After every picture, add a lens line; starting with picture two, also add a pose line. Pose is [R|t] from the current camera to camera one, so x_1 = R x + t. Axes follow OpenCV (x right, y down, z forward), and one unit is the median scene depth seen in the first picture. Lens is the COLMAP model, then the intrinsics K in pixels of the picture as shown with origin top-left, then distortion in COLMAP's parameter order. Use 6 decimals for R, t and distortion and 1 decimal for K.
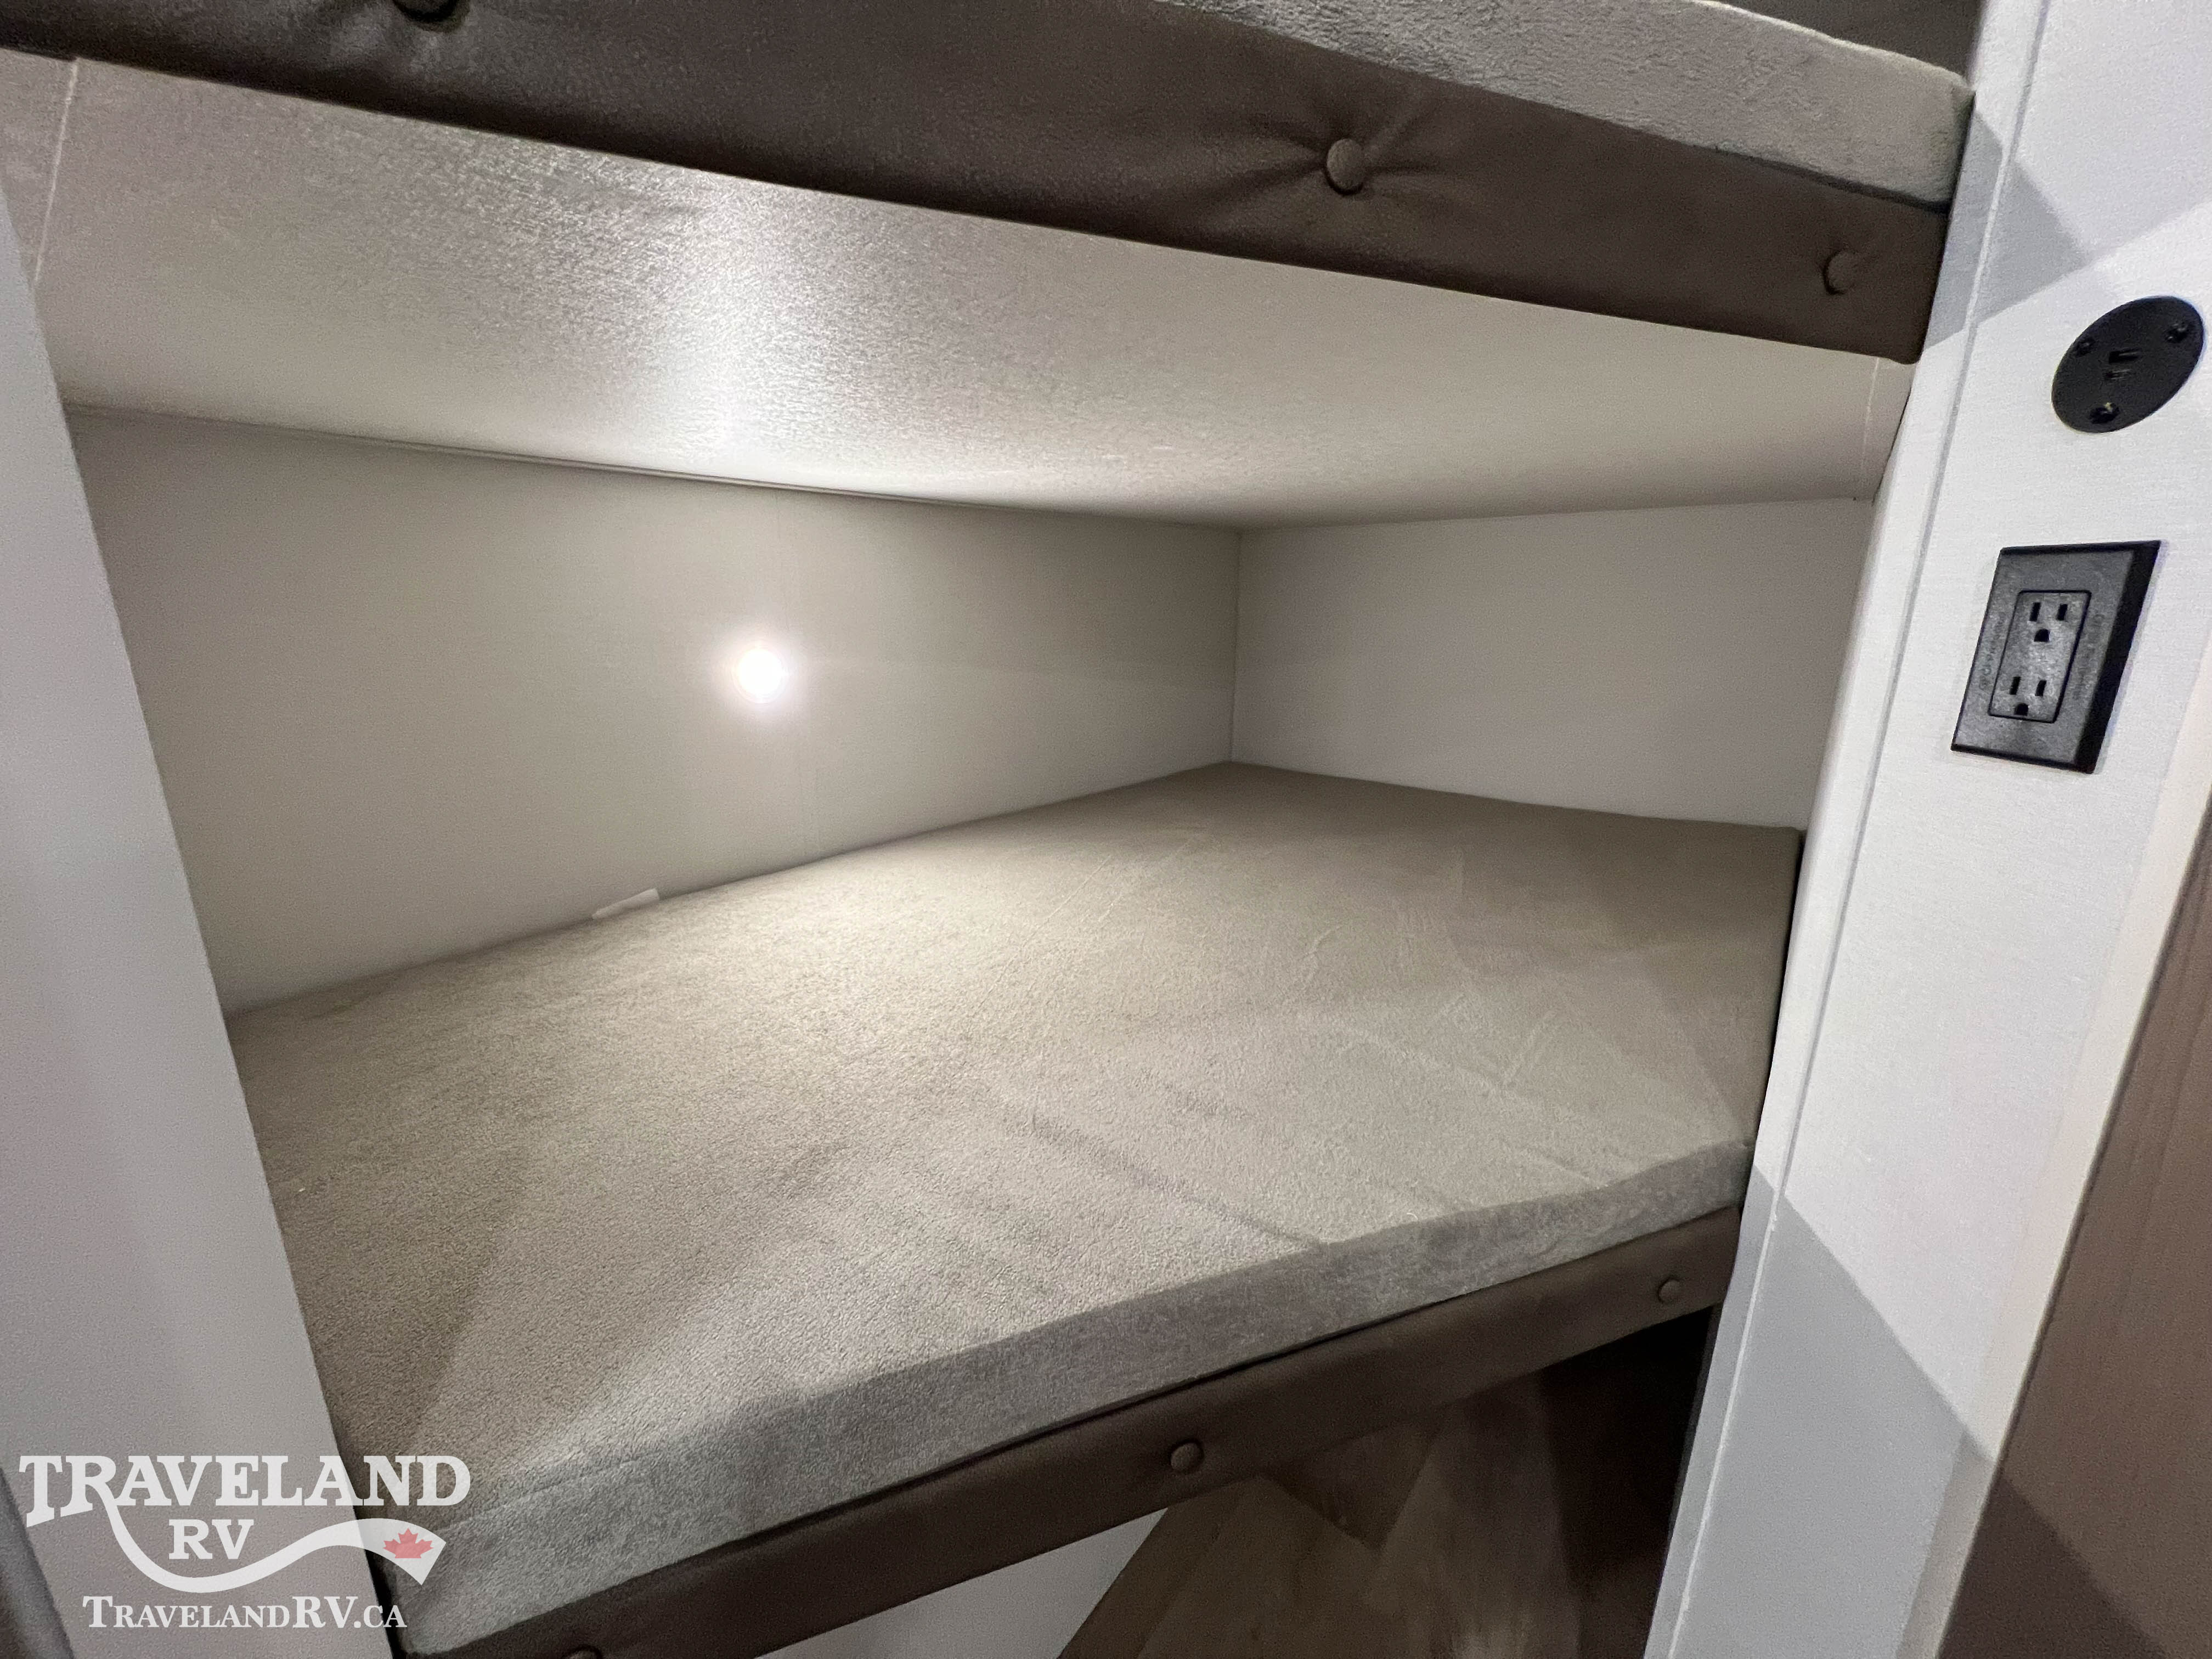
lens RADIAL K [[887.4, 0, 1092.2], [0, 887.4, 818.7], [0, 0, 1]] dist [-0.001617, 0.000731]
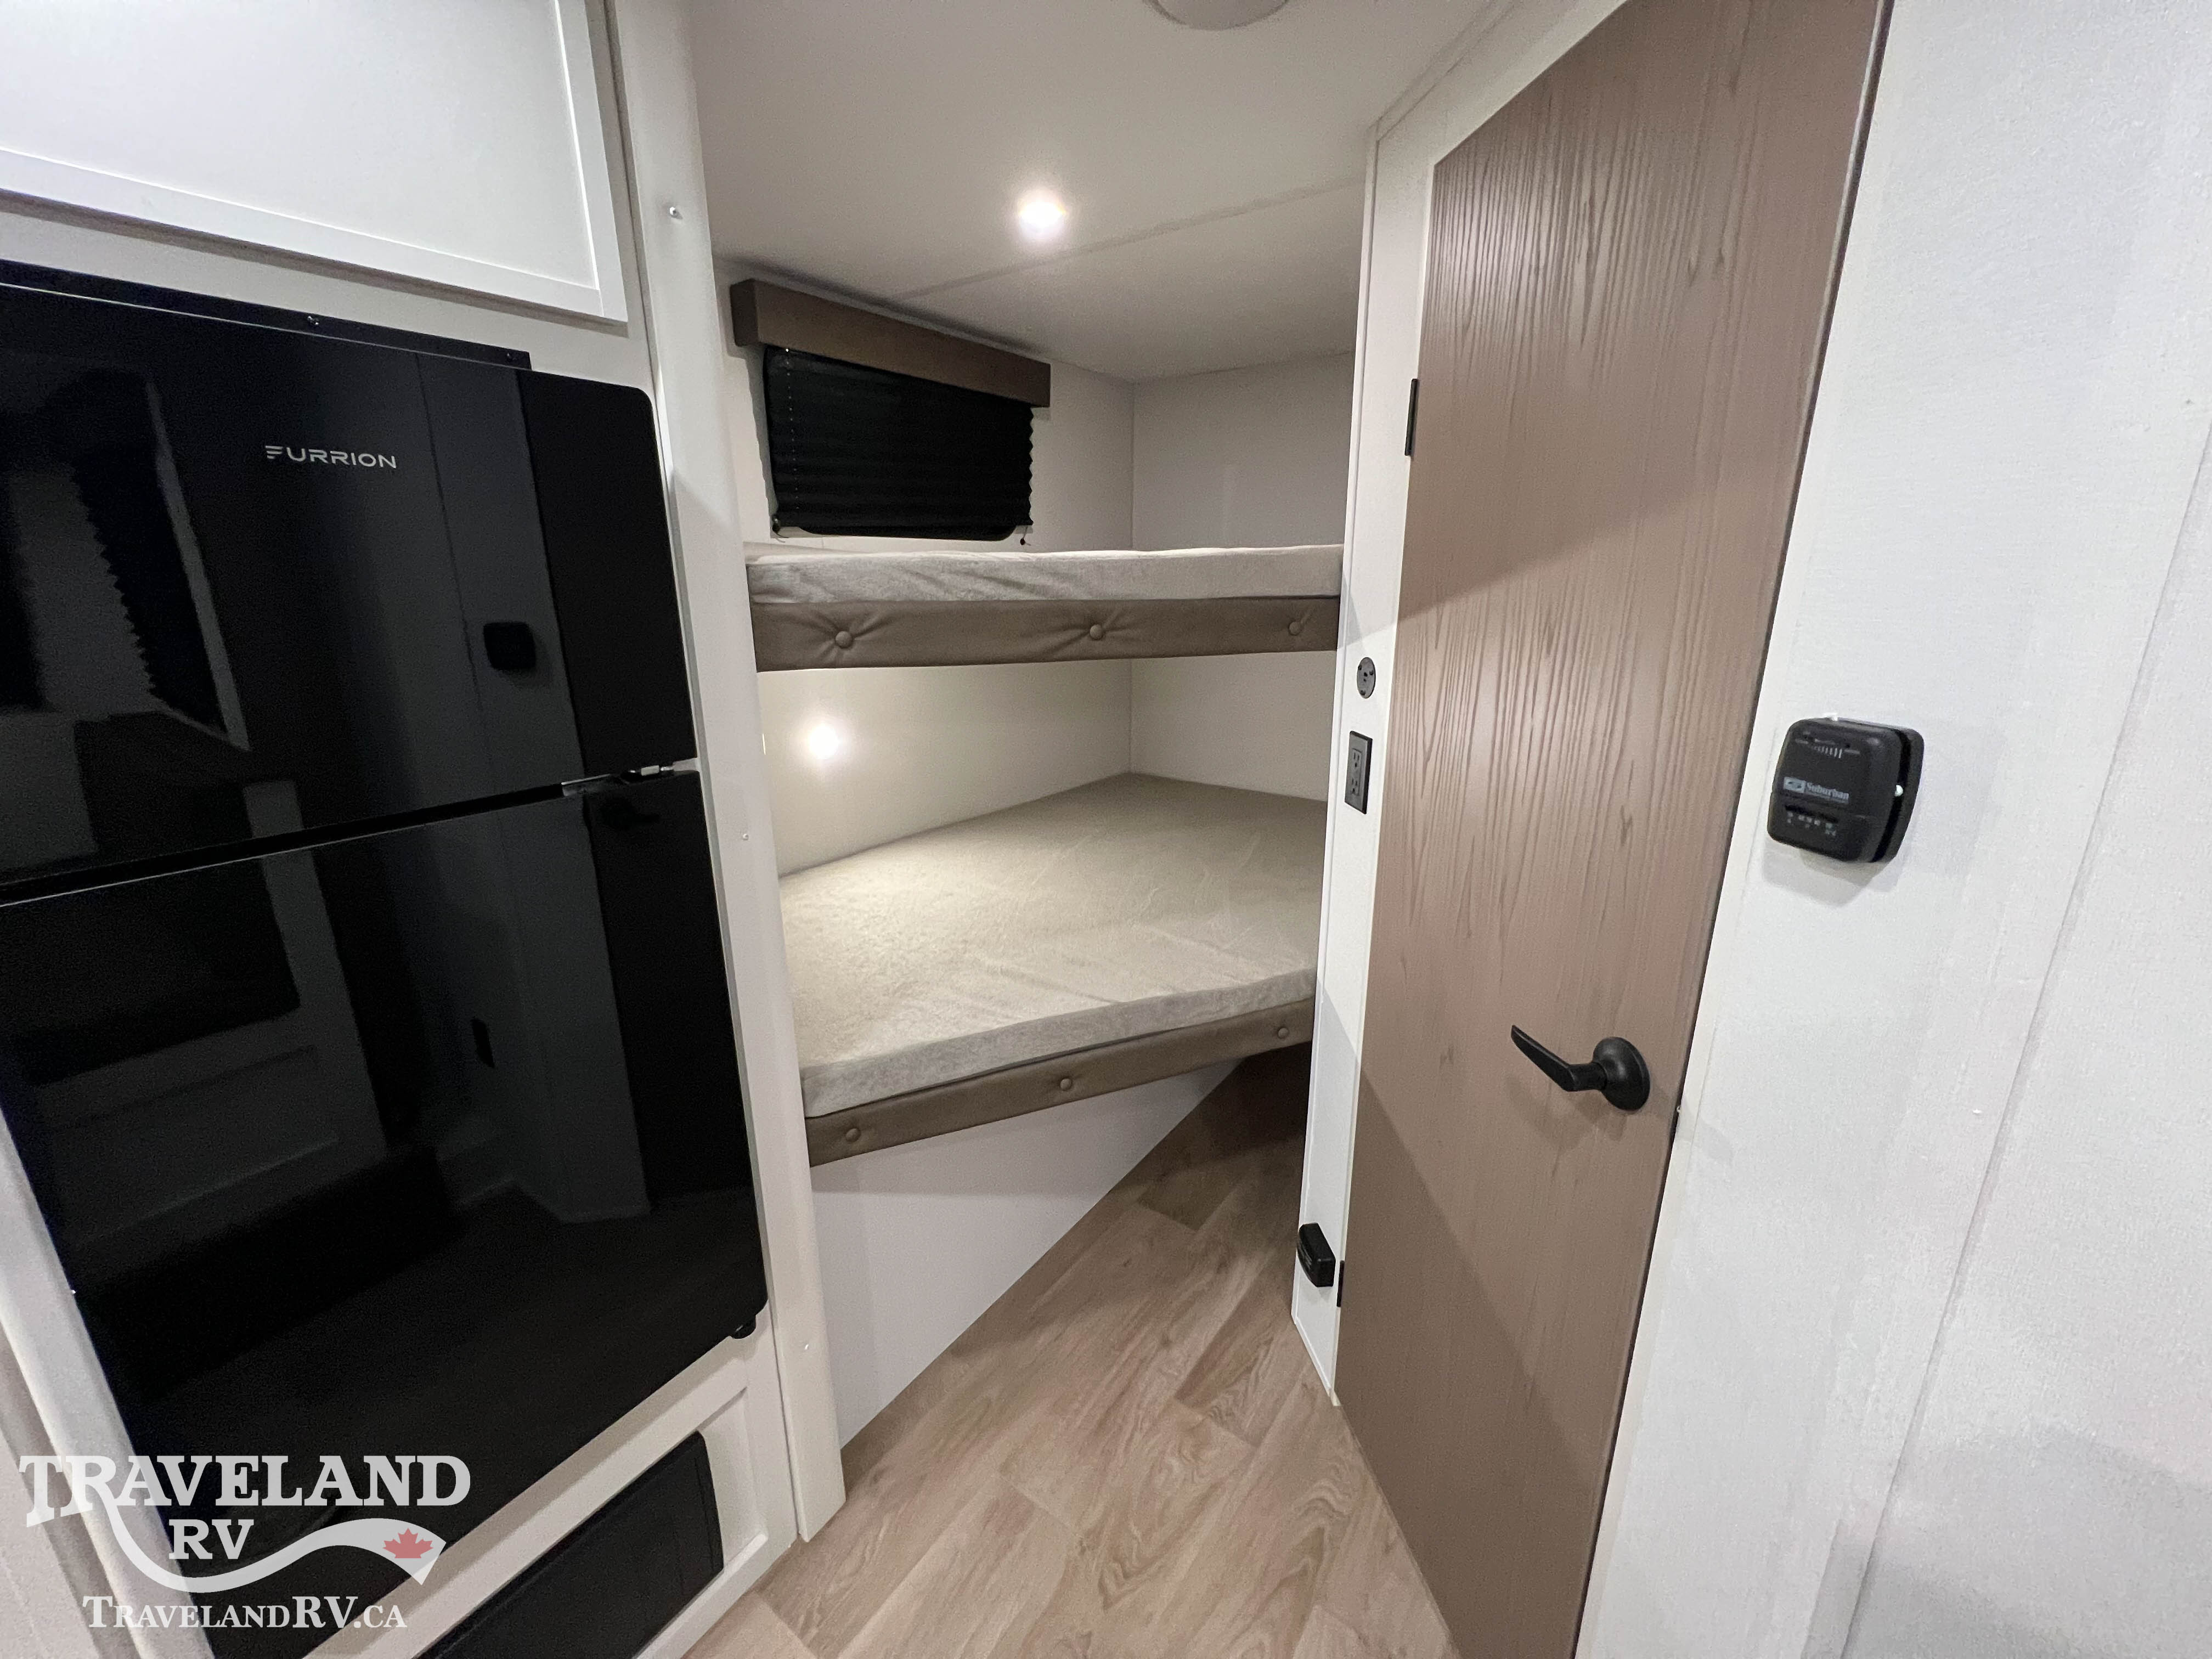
lens RADIAL K [[887.4, 0, 1090.8], [0, 887.4, 821.0], [0, 0, 1]] dist [-0.001617, 0.000731]
pose [[0.997748, -0.026728, 0.061526, 0.032224], [0.025202, 0.999358, 0.025452, -0.084961], [-0.062167, -0.023844, 0.997781, -1.267335]]
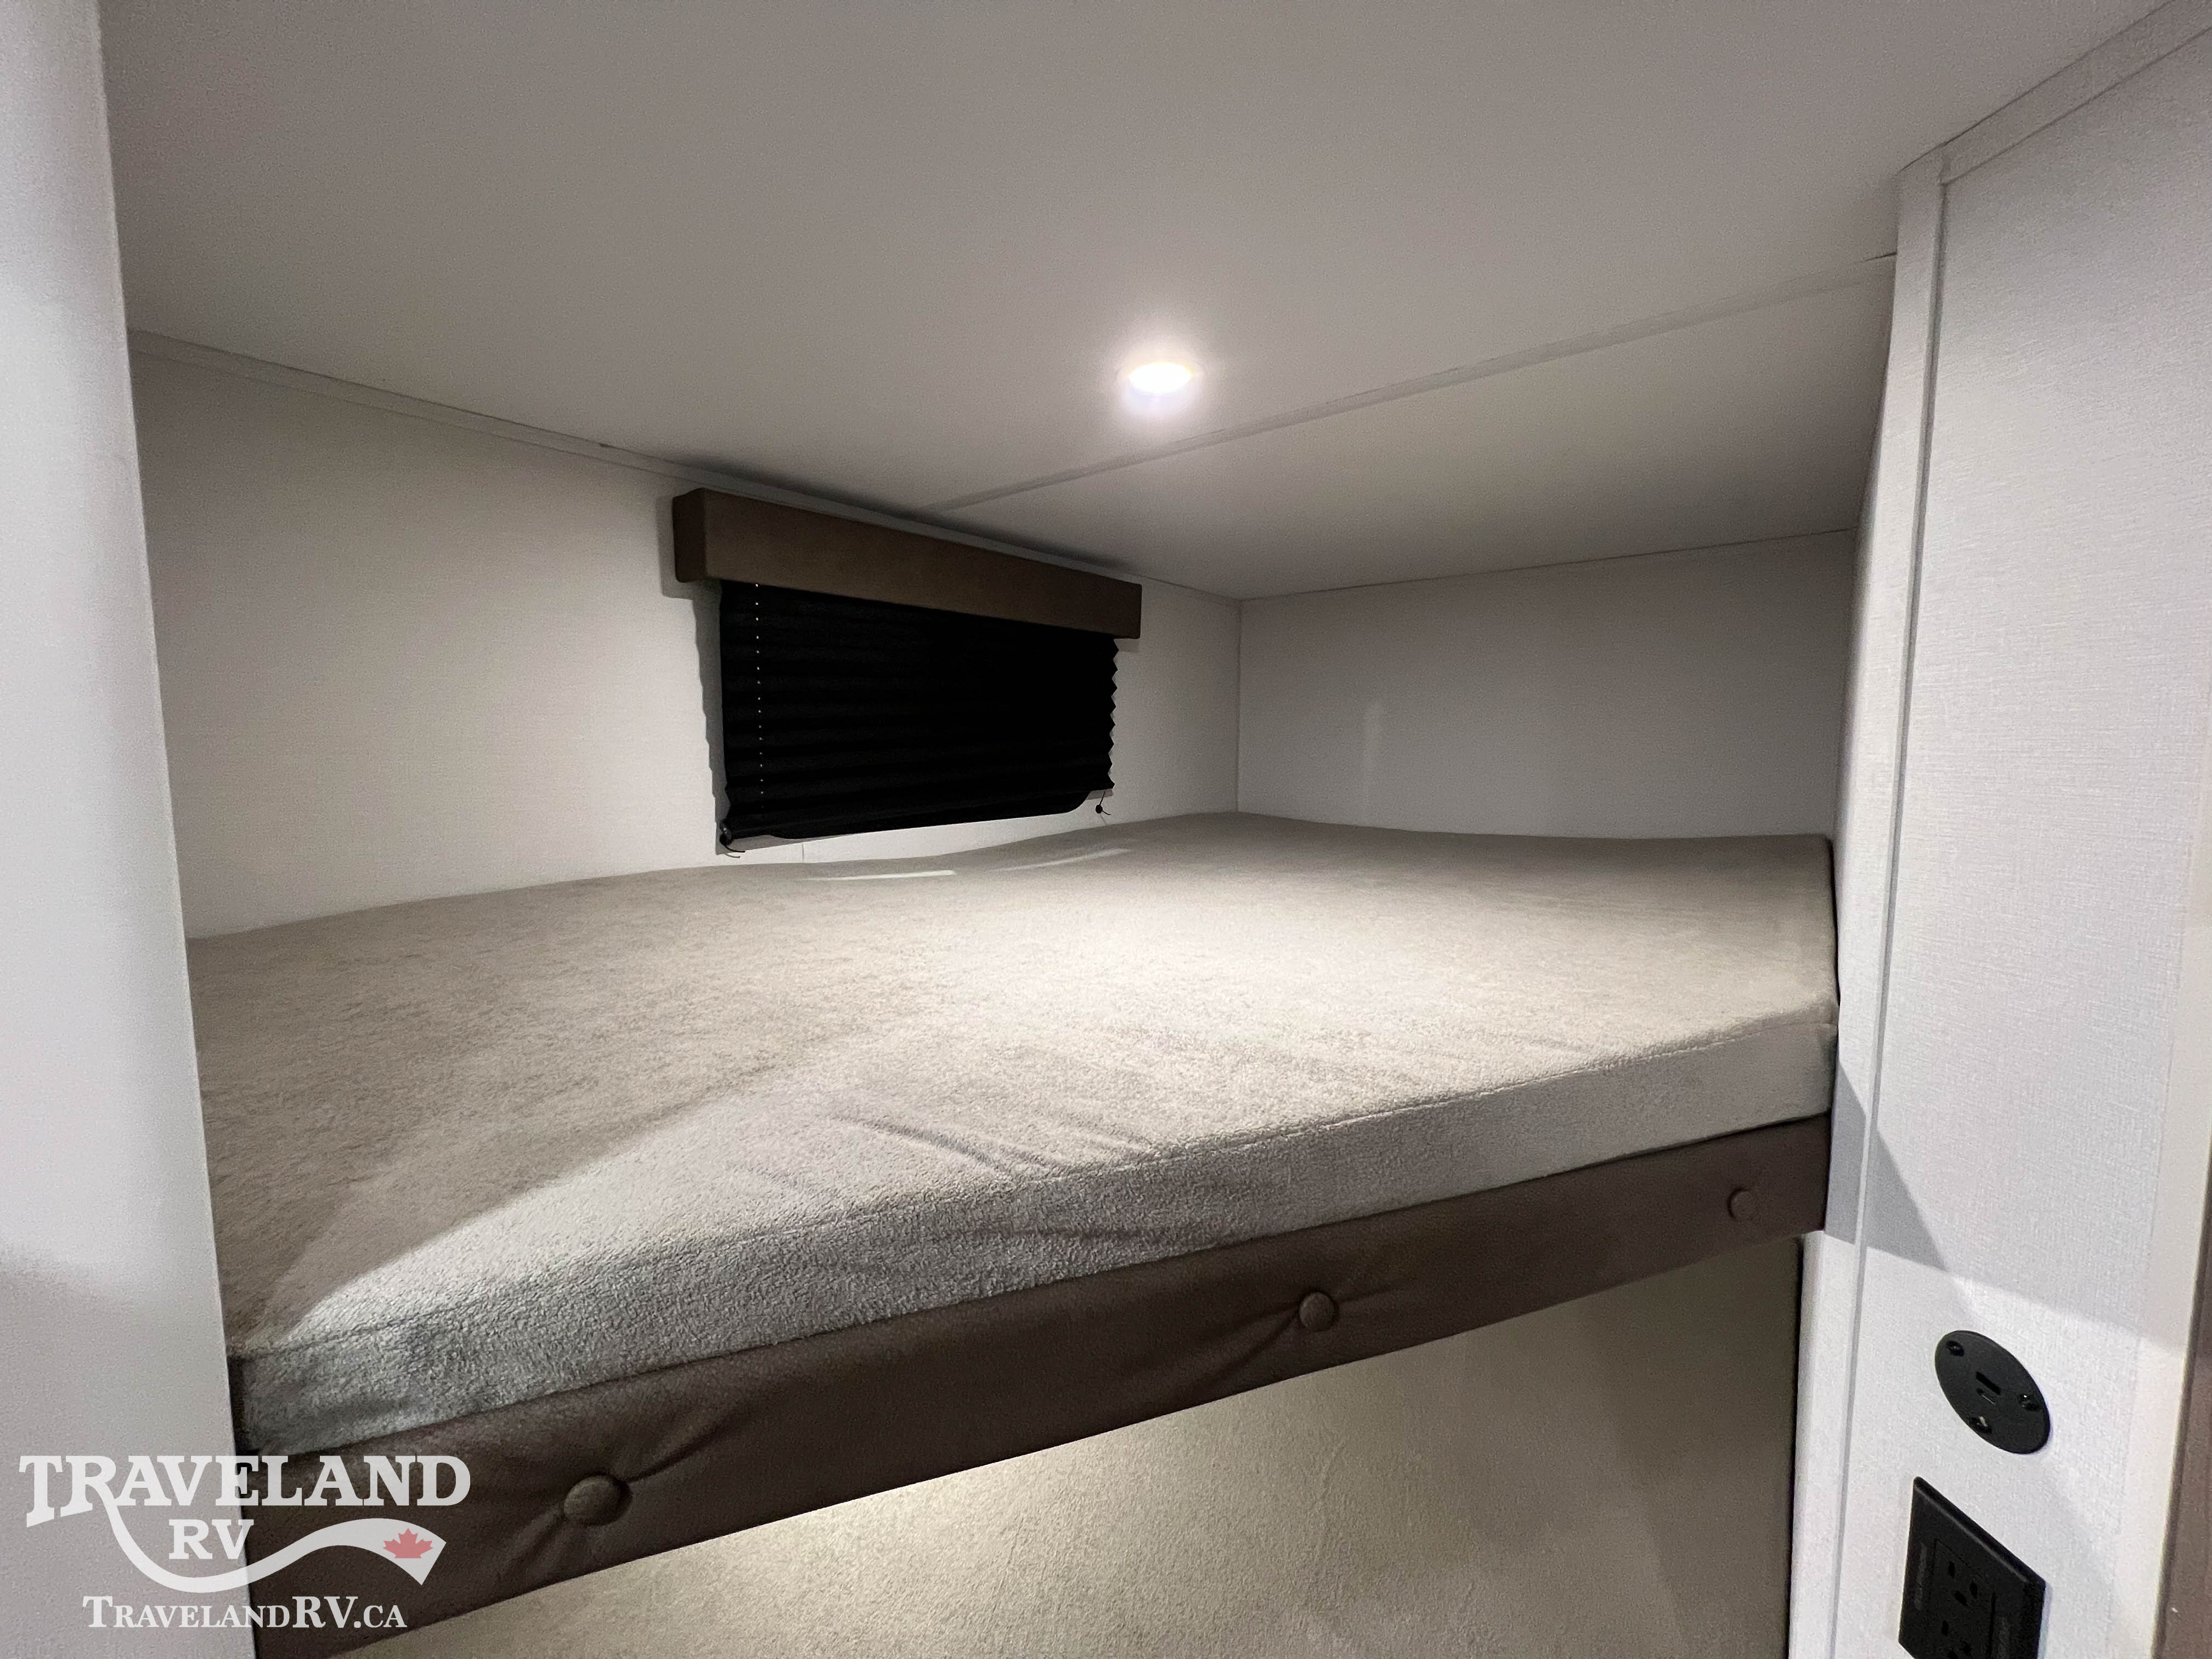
lens RADIAL K [[887.4, 0, 1091.3], [0, 887.4, 816.6], [0, 0, 1]] dist [-0.001617, 0.000731]
pose [[0.999984, -0.004795, -0.003044, -0.009380], [0.004236, 0.986694, -0.162532, -0.708658], [0.003783, 0.162517, 0.986699, -0.185756]]
